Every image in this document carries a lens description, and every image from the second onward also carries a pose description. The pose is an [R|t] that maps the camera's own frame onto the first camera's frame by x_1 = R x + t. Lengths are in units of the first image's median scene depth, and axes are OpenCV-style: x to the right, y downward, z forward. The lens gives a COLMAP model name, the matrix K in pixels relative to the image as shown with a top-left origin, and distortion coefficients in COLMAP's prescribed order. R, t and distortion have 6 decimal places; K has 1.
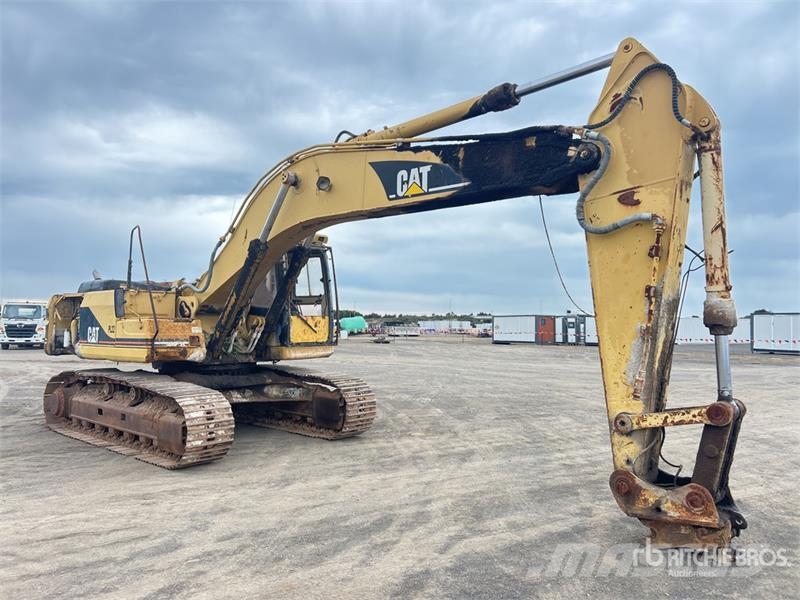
lens RADIAL K [[601.2, 0, 396.2], [0, 601.2, 284.5], [0, 0, 1]] dist [0.050521, -0.057358]
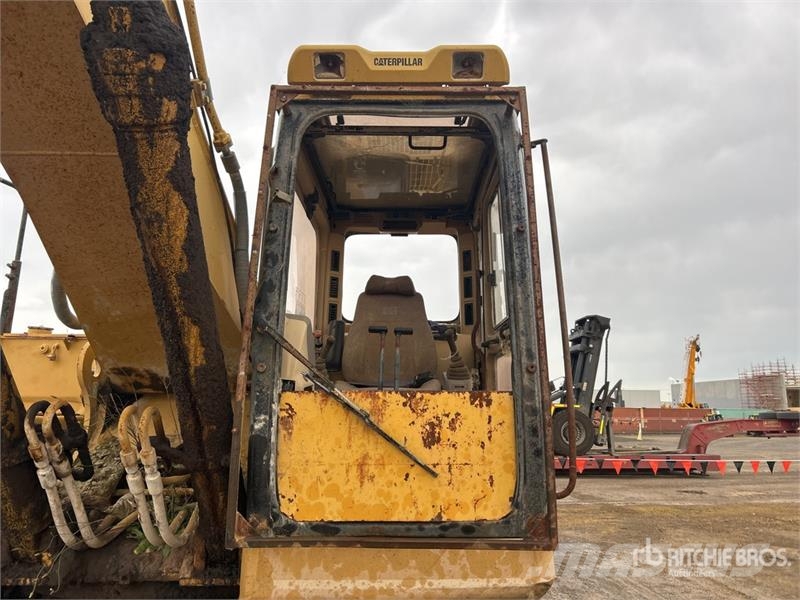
lens RADIAL K [[601.2, 0, 399.9], [0, 601.2, 303.4], [0, 0, 1]] dist [0.050521, -0.057358]
pose [[0.668405, -0.137651, -0.730949, 0.019196], [0.050110, 0.988827, -0.140392, 0.052218], [0.742107, 0.057211, 0.667835, 0.875332]]
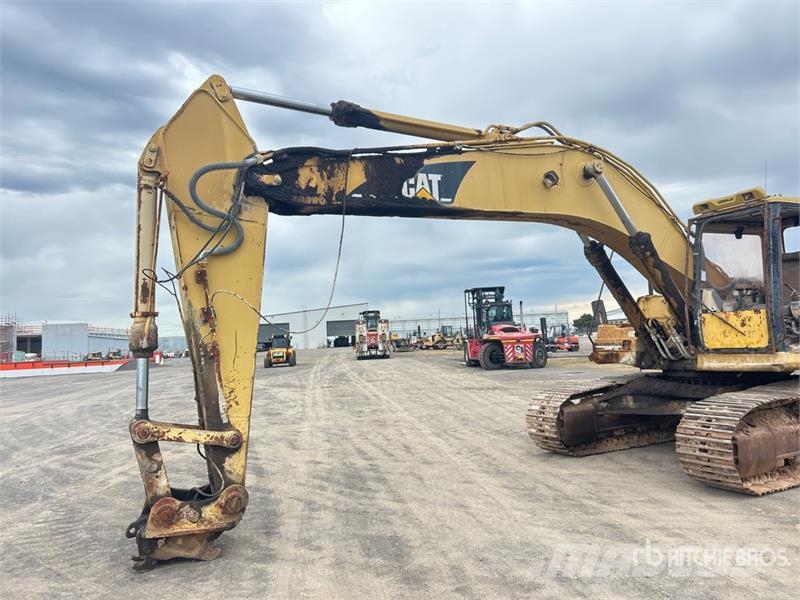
lens RADIAL K [[601.2, 0, 396.6], [0, 601.2, 288.9], [0, 0, 1]] dist [0.050521, -0.057358]
pose [[-0.364360, -0.067096, -0.928838, 0.691584], [0.108306, 0.987580, -0.113825, 0.066253], [0.924938, -0.142072, -0.352568, 0.909452]]
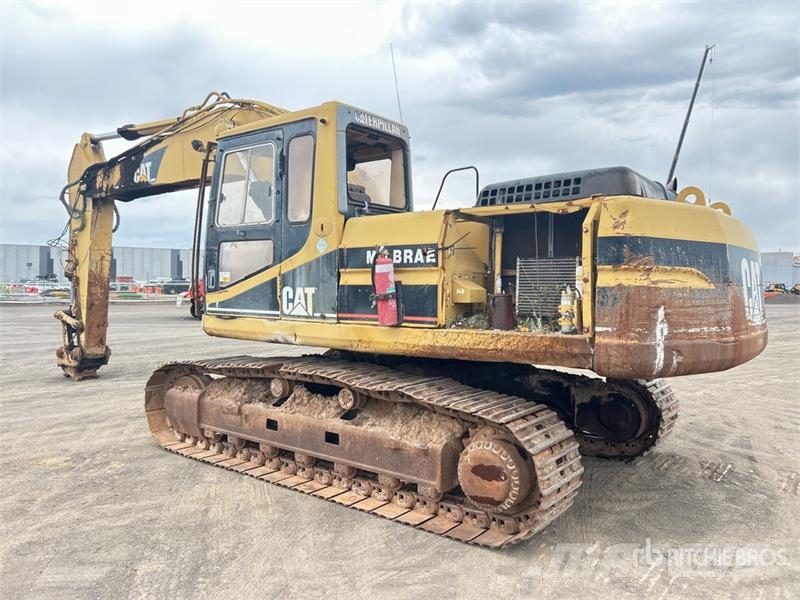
lens RADIAL K [[601.2, 0, 400.2], [0, 601.2, 294.5], [0, 0, 1]] dist [0.050521, -0.057358]
pose [[-0.997148, -0.013914, -0.074177, -0.262825], [-0.010388, 0.998807, -0.047714, 0.112569], [0.074753, -0.046808, -0.996103, 1.683495]]
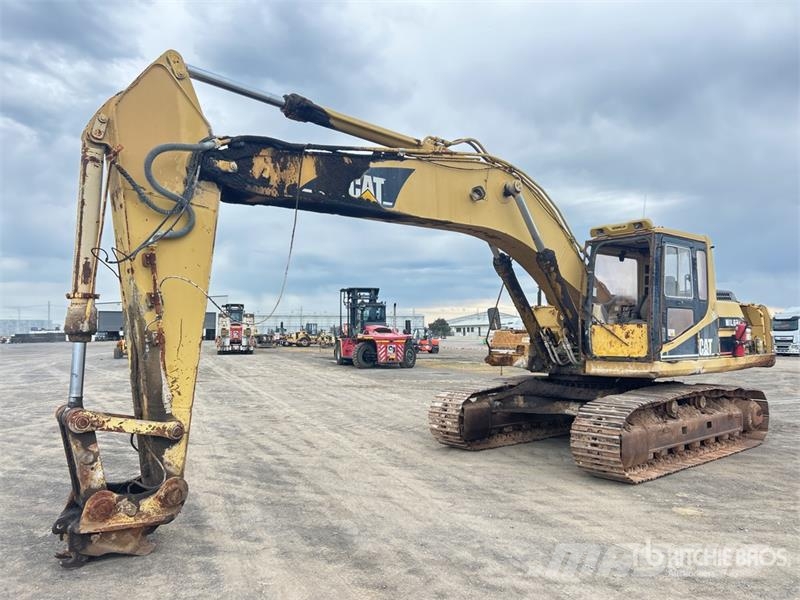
lens RADIAL K [[601.2, 0, 396.7], [0, 601.2, 294.0], [0, 0, 1]] dist [0.050521, -0.057358]
pose [[-0.137206, -0.073218, -0.987833, 0.734068], [0.066429, 0.994339, -0.082927, 0.060534], [0.988313, -0.076999, -0.131565, 0.831039]]
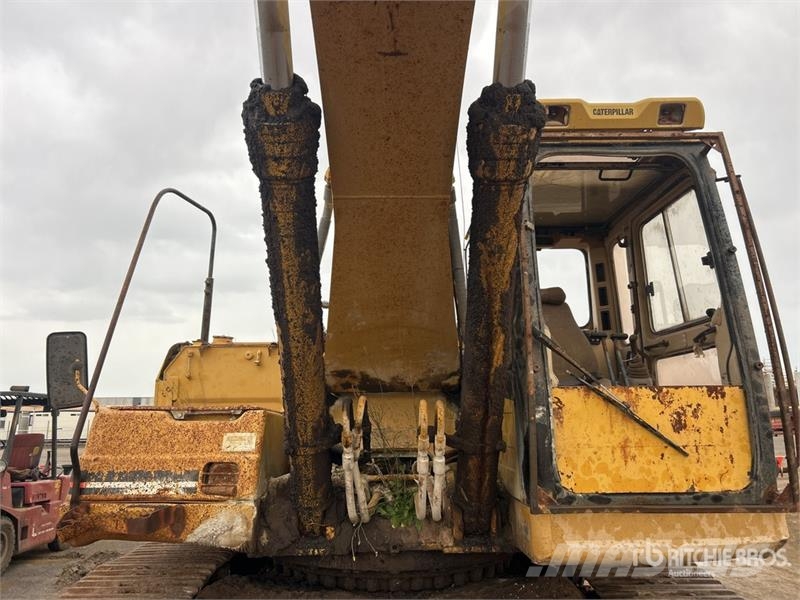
lens RADIAL K [[601.2, 0, 395.3], [0, 601.2, 295.8], [0, 0, 1]] dist [0.050521, -0.057358]
pose [[0.676556, -0.159576, -0.718893, -0.022626], [0.062686, 0.985175, -0.159689, 0.049346], [0.733718, 0.062974, 0.676529, 0.757878]]
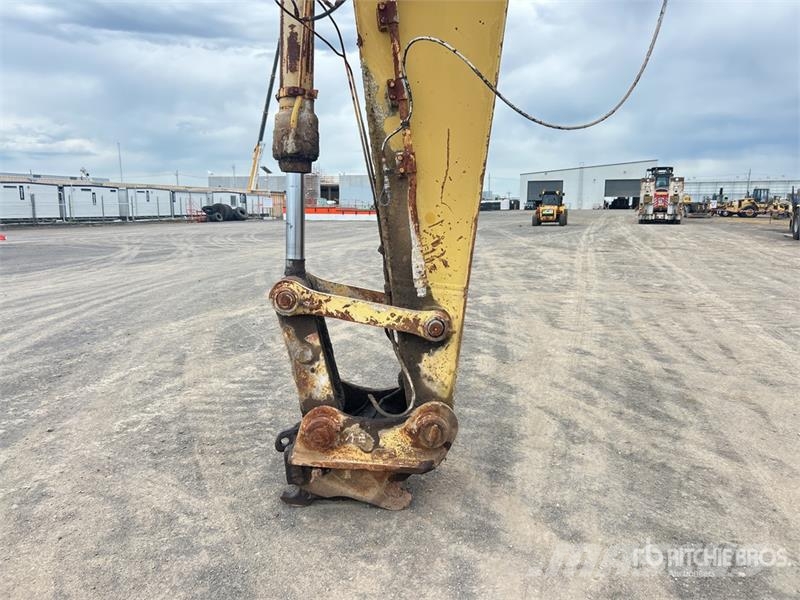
lens RADIAL K [[601.2, 0, 393.6], [0, 601.2, 301.3], [0, 0, 1]] dist [0.050521, -0.057358]
pose [[-0.729387, 0.100833, -0.676630, 0.449283], [0.041208, 0.993758, 0.103671, 0.077214], [0.682859, 0.047734, -0.728989, 0.768315]]
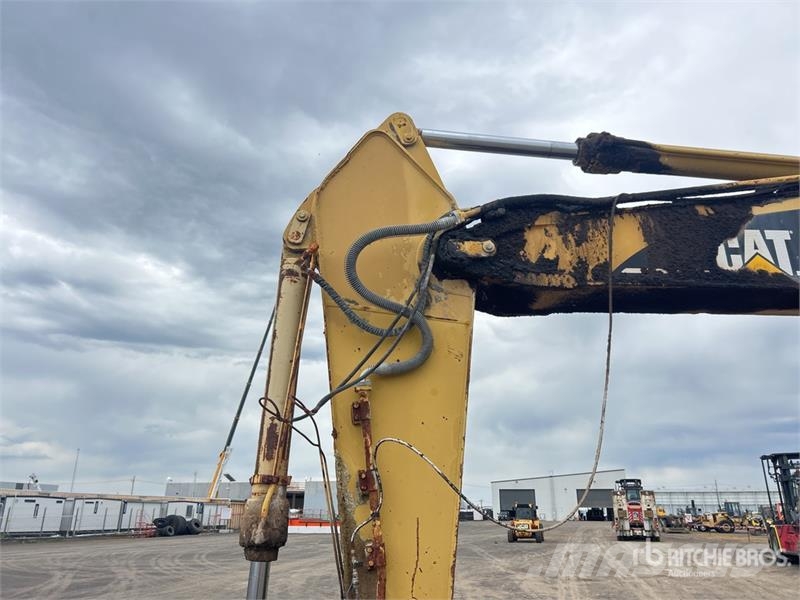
lens RADIAL K [[601.2, 0, 402.0], [0, 601.2, 290.4], [0, 0, 1]] dist [0.050521, -0.057358]
pose [[-0.684789, -0.259653, -0.680915, 0.461467], [0.041725, 0.918868, -0.392354, 0.038542], [0.727546, -0.297091, -0.618396, 0.781851]]
